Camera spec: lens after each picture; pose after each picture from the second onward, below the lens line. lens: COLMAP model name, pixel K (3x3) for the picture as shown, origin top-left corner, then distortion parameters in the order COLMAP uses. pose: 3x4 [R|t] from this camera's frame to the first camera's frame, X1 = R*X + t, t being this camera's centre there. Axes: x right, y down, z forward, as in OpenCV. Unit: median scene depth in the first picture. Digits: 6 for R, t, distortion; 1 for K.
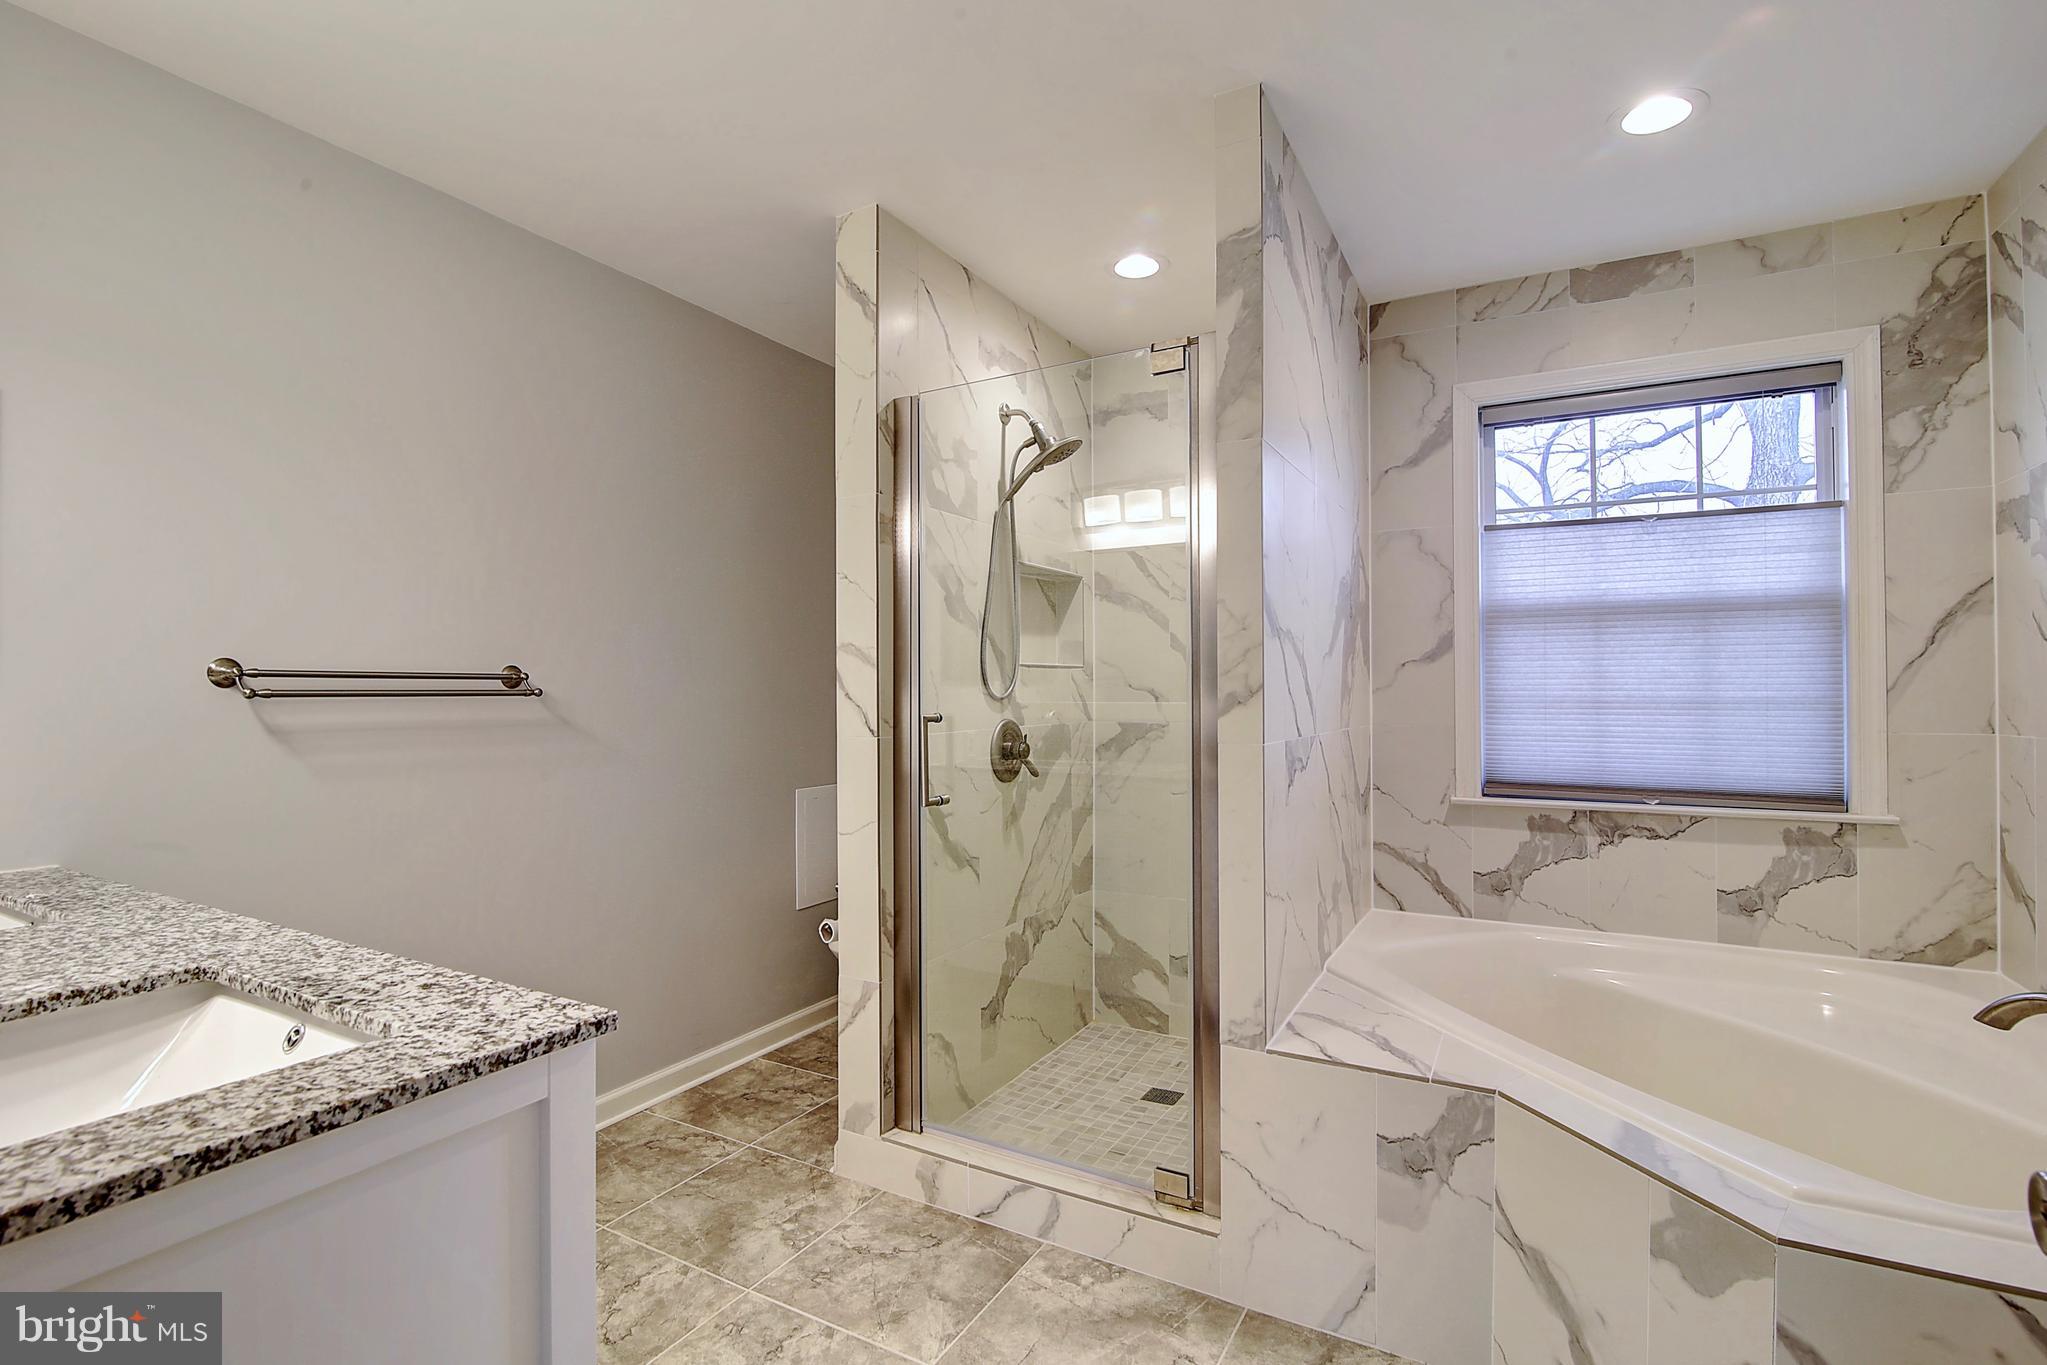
lens RADIAL K [[937.6, 0, 1025.2], [0, 937.6, 683.0], [0, 0, 1]] dist [-0.019216, -0.000160]
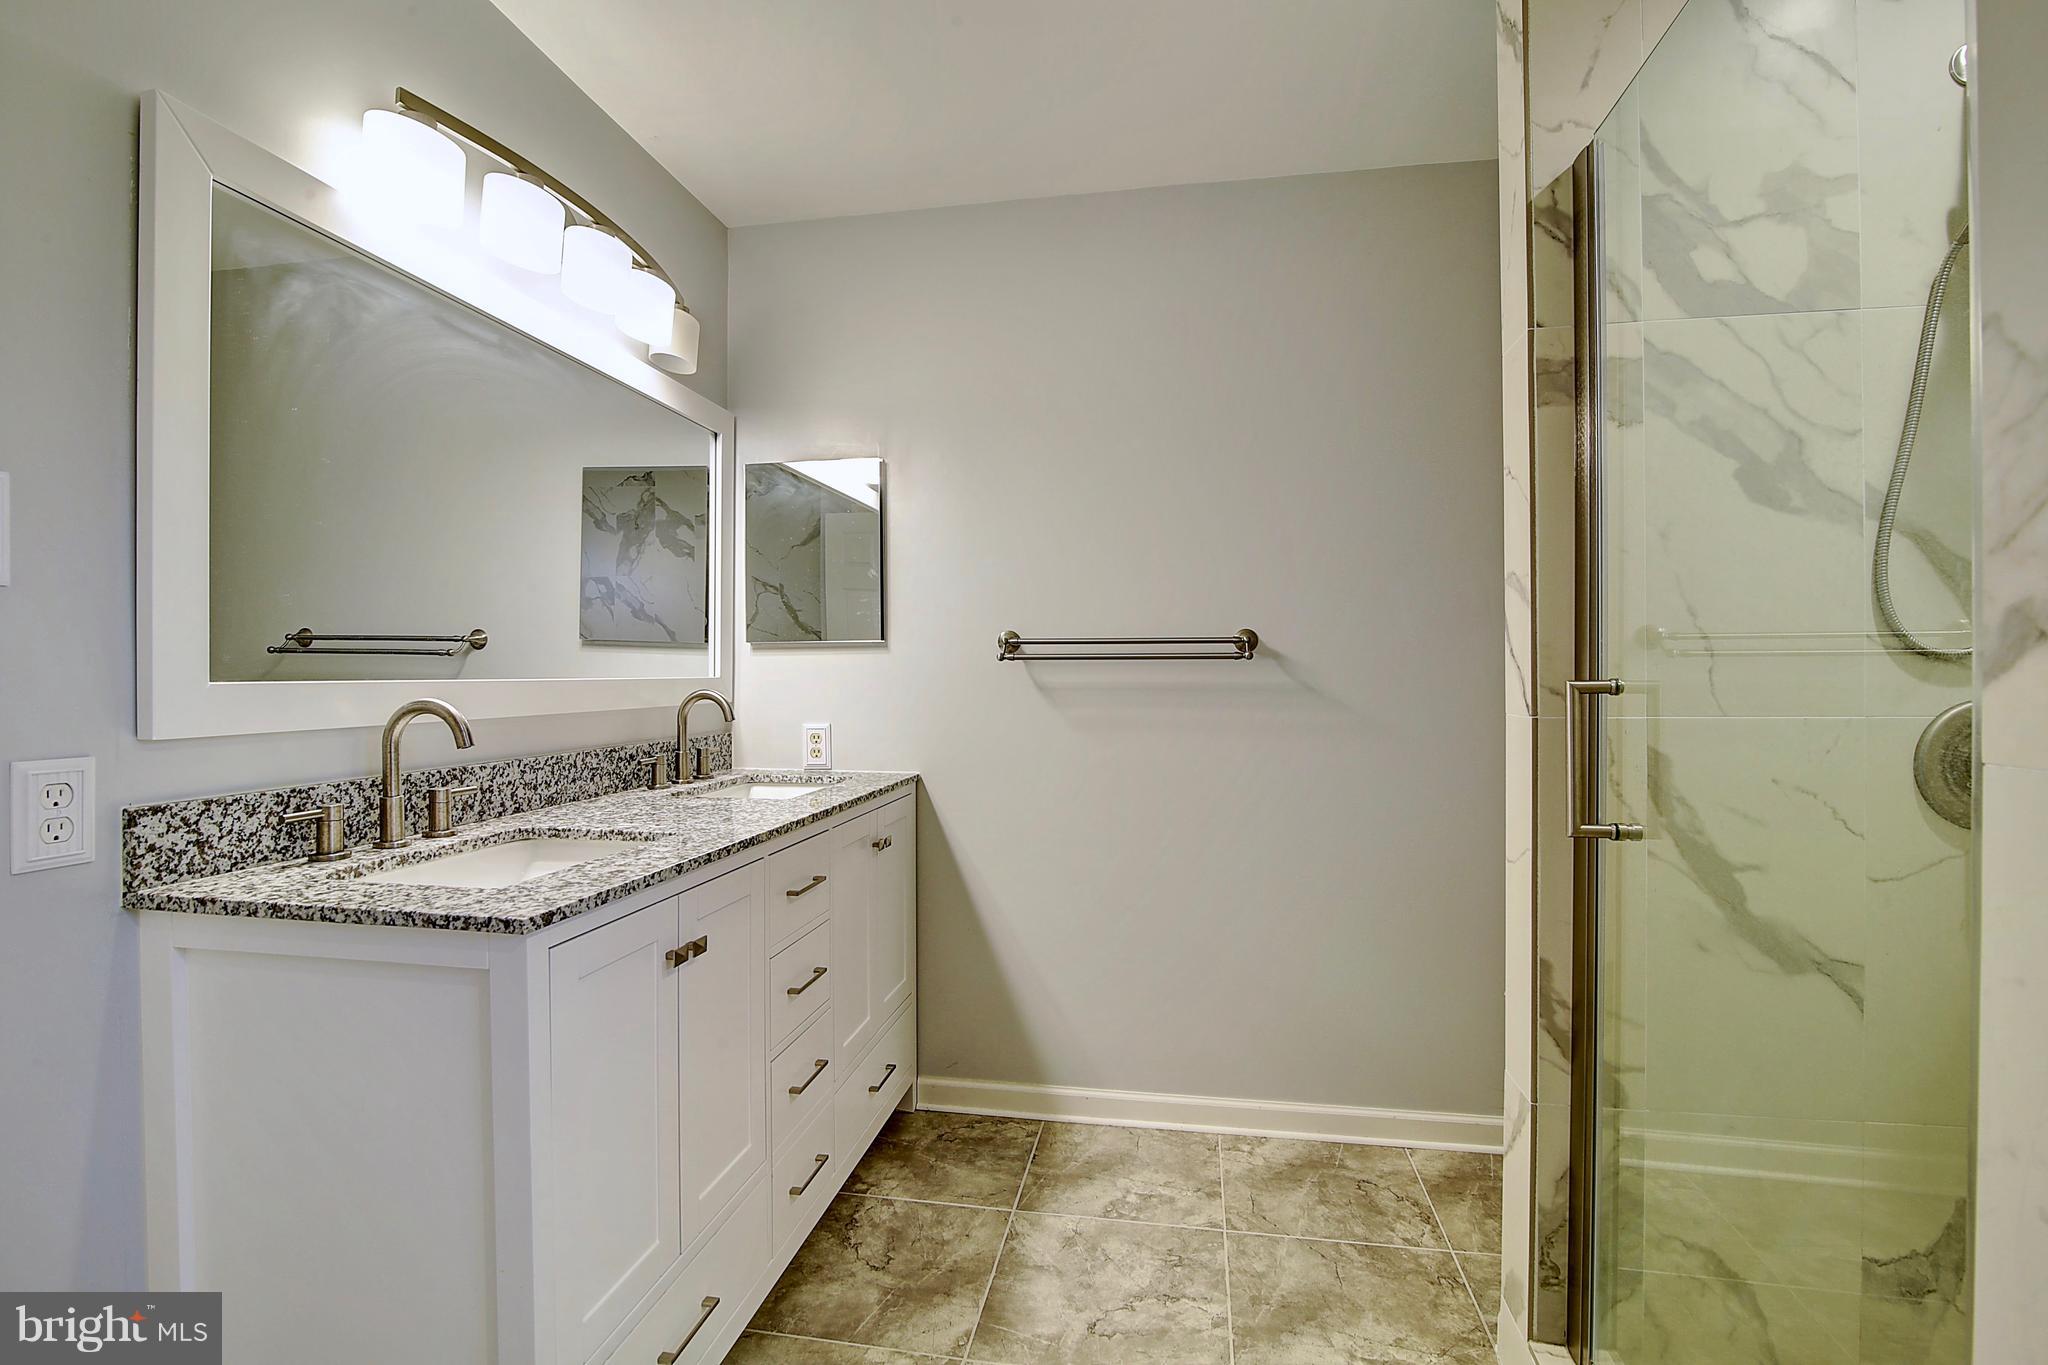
lens RADIAL K [[938.0, 0, 1027.2], [0, 938.0, 680.3], [0, 0, 1]] dist [-0.019216, -0.000160]
pose [[0.331342, 0.008066, -0.943476, 0.317508], [0.010563, 0.999869, 0.012258, 0.021938], [0.943451, -0.014028, 0.331214, 0.464522]]
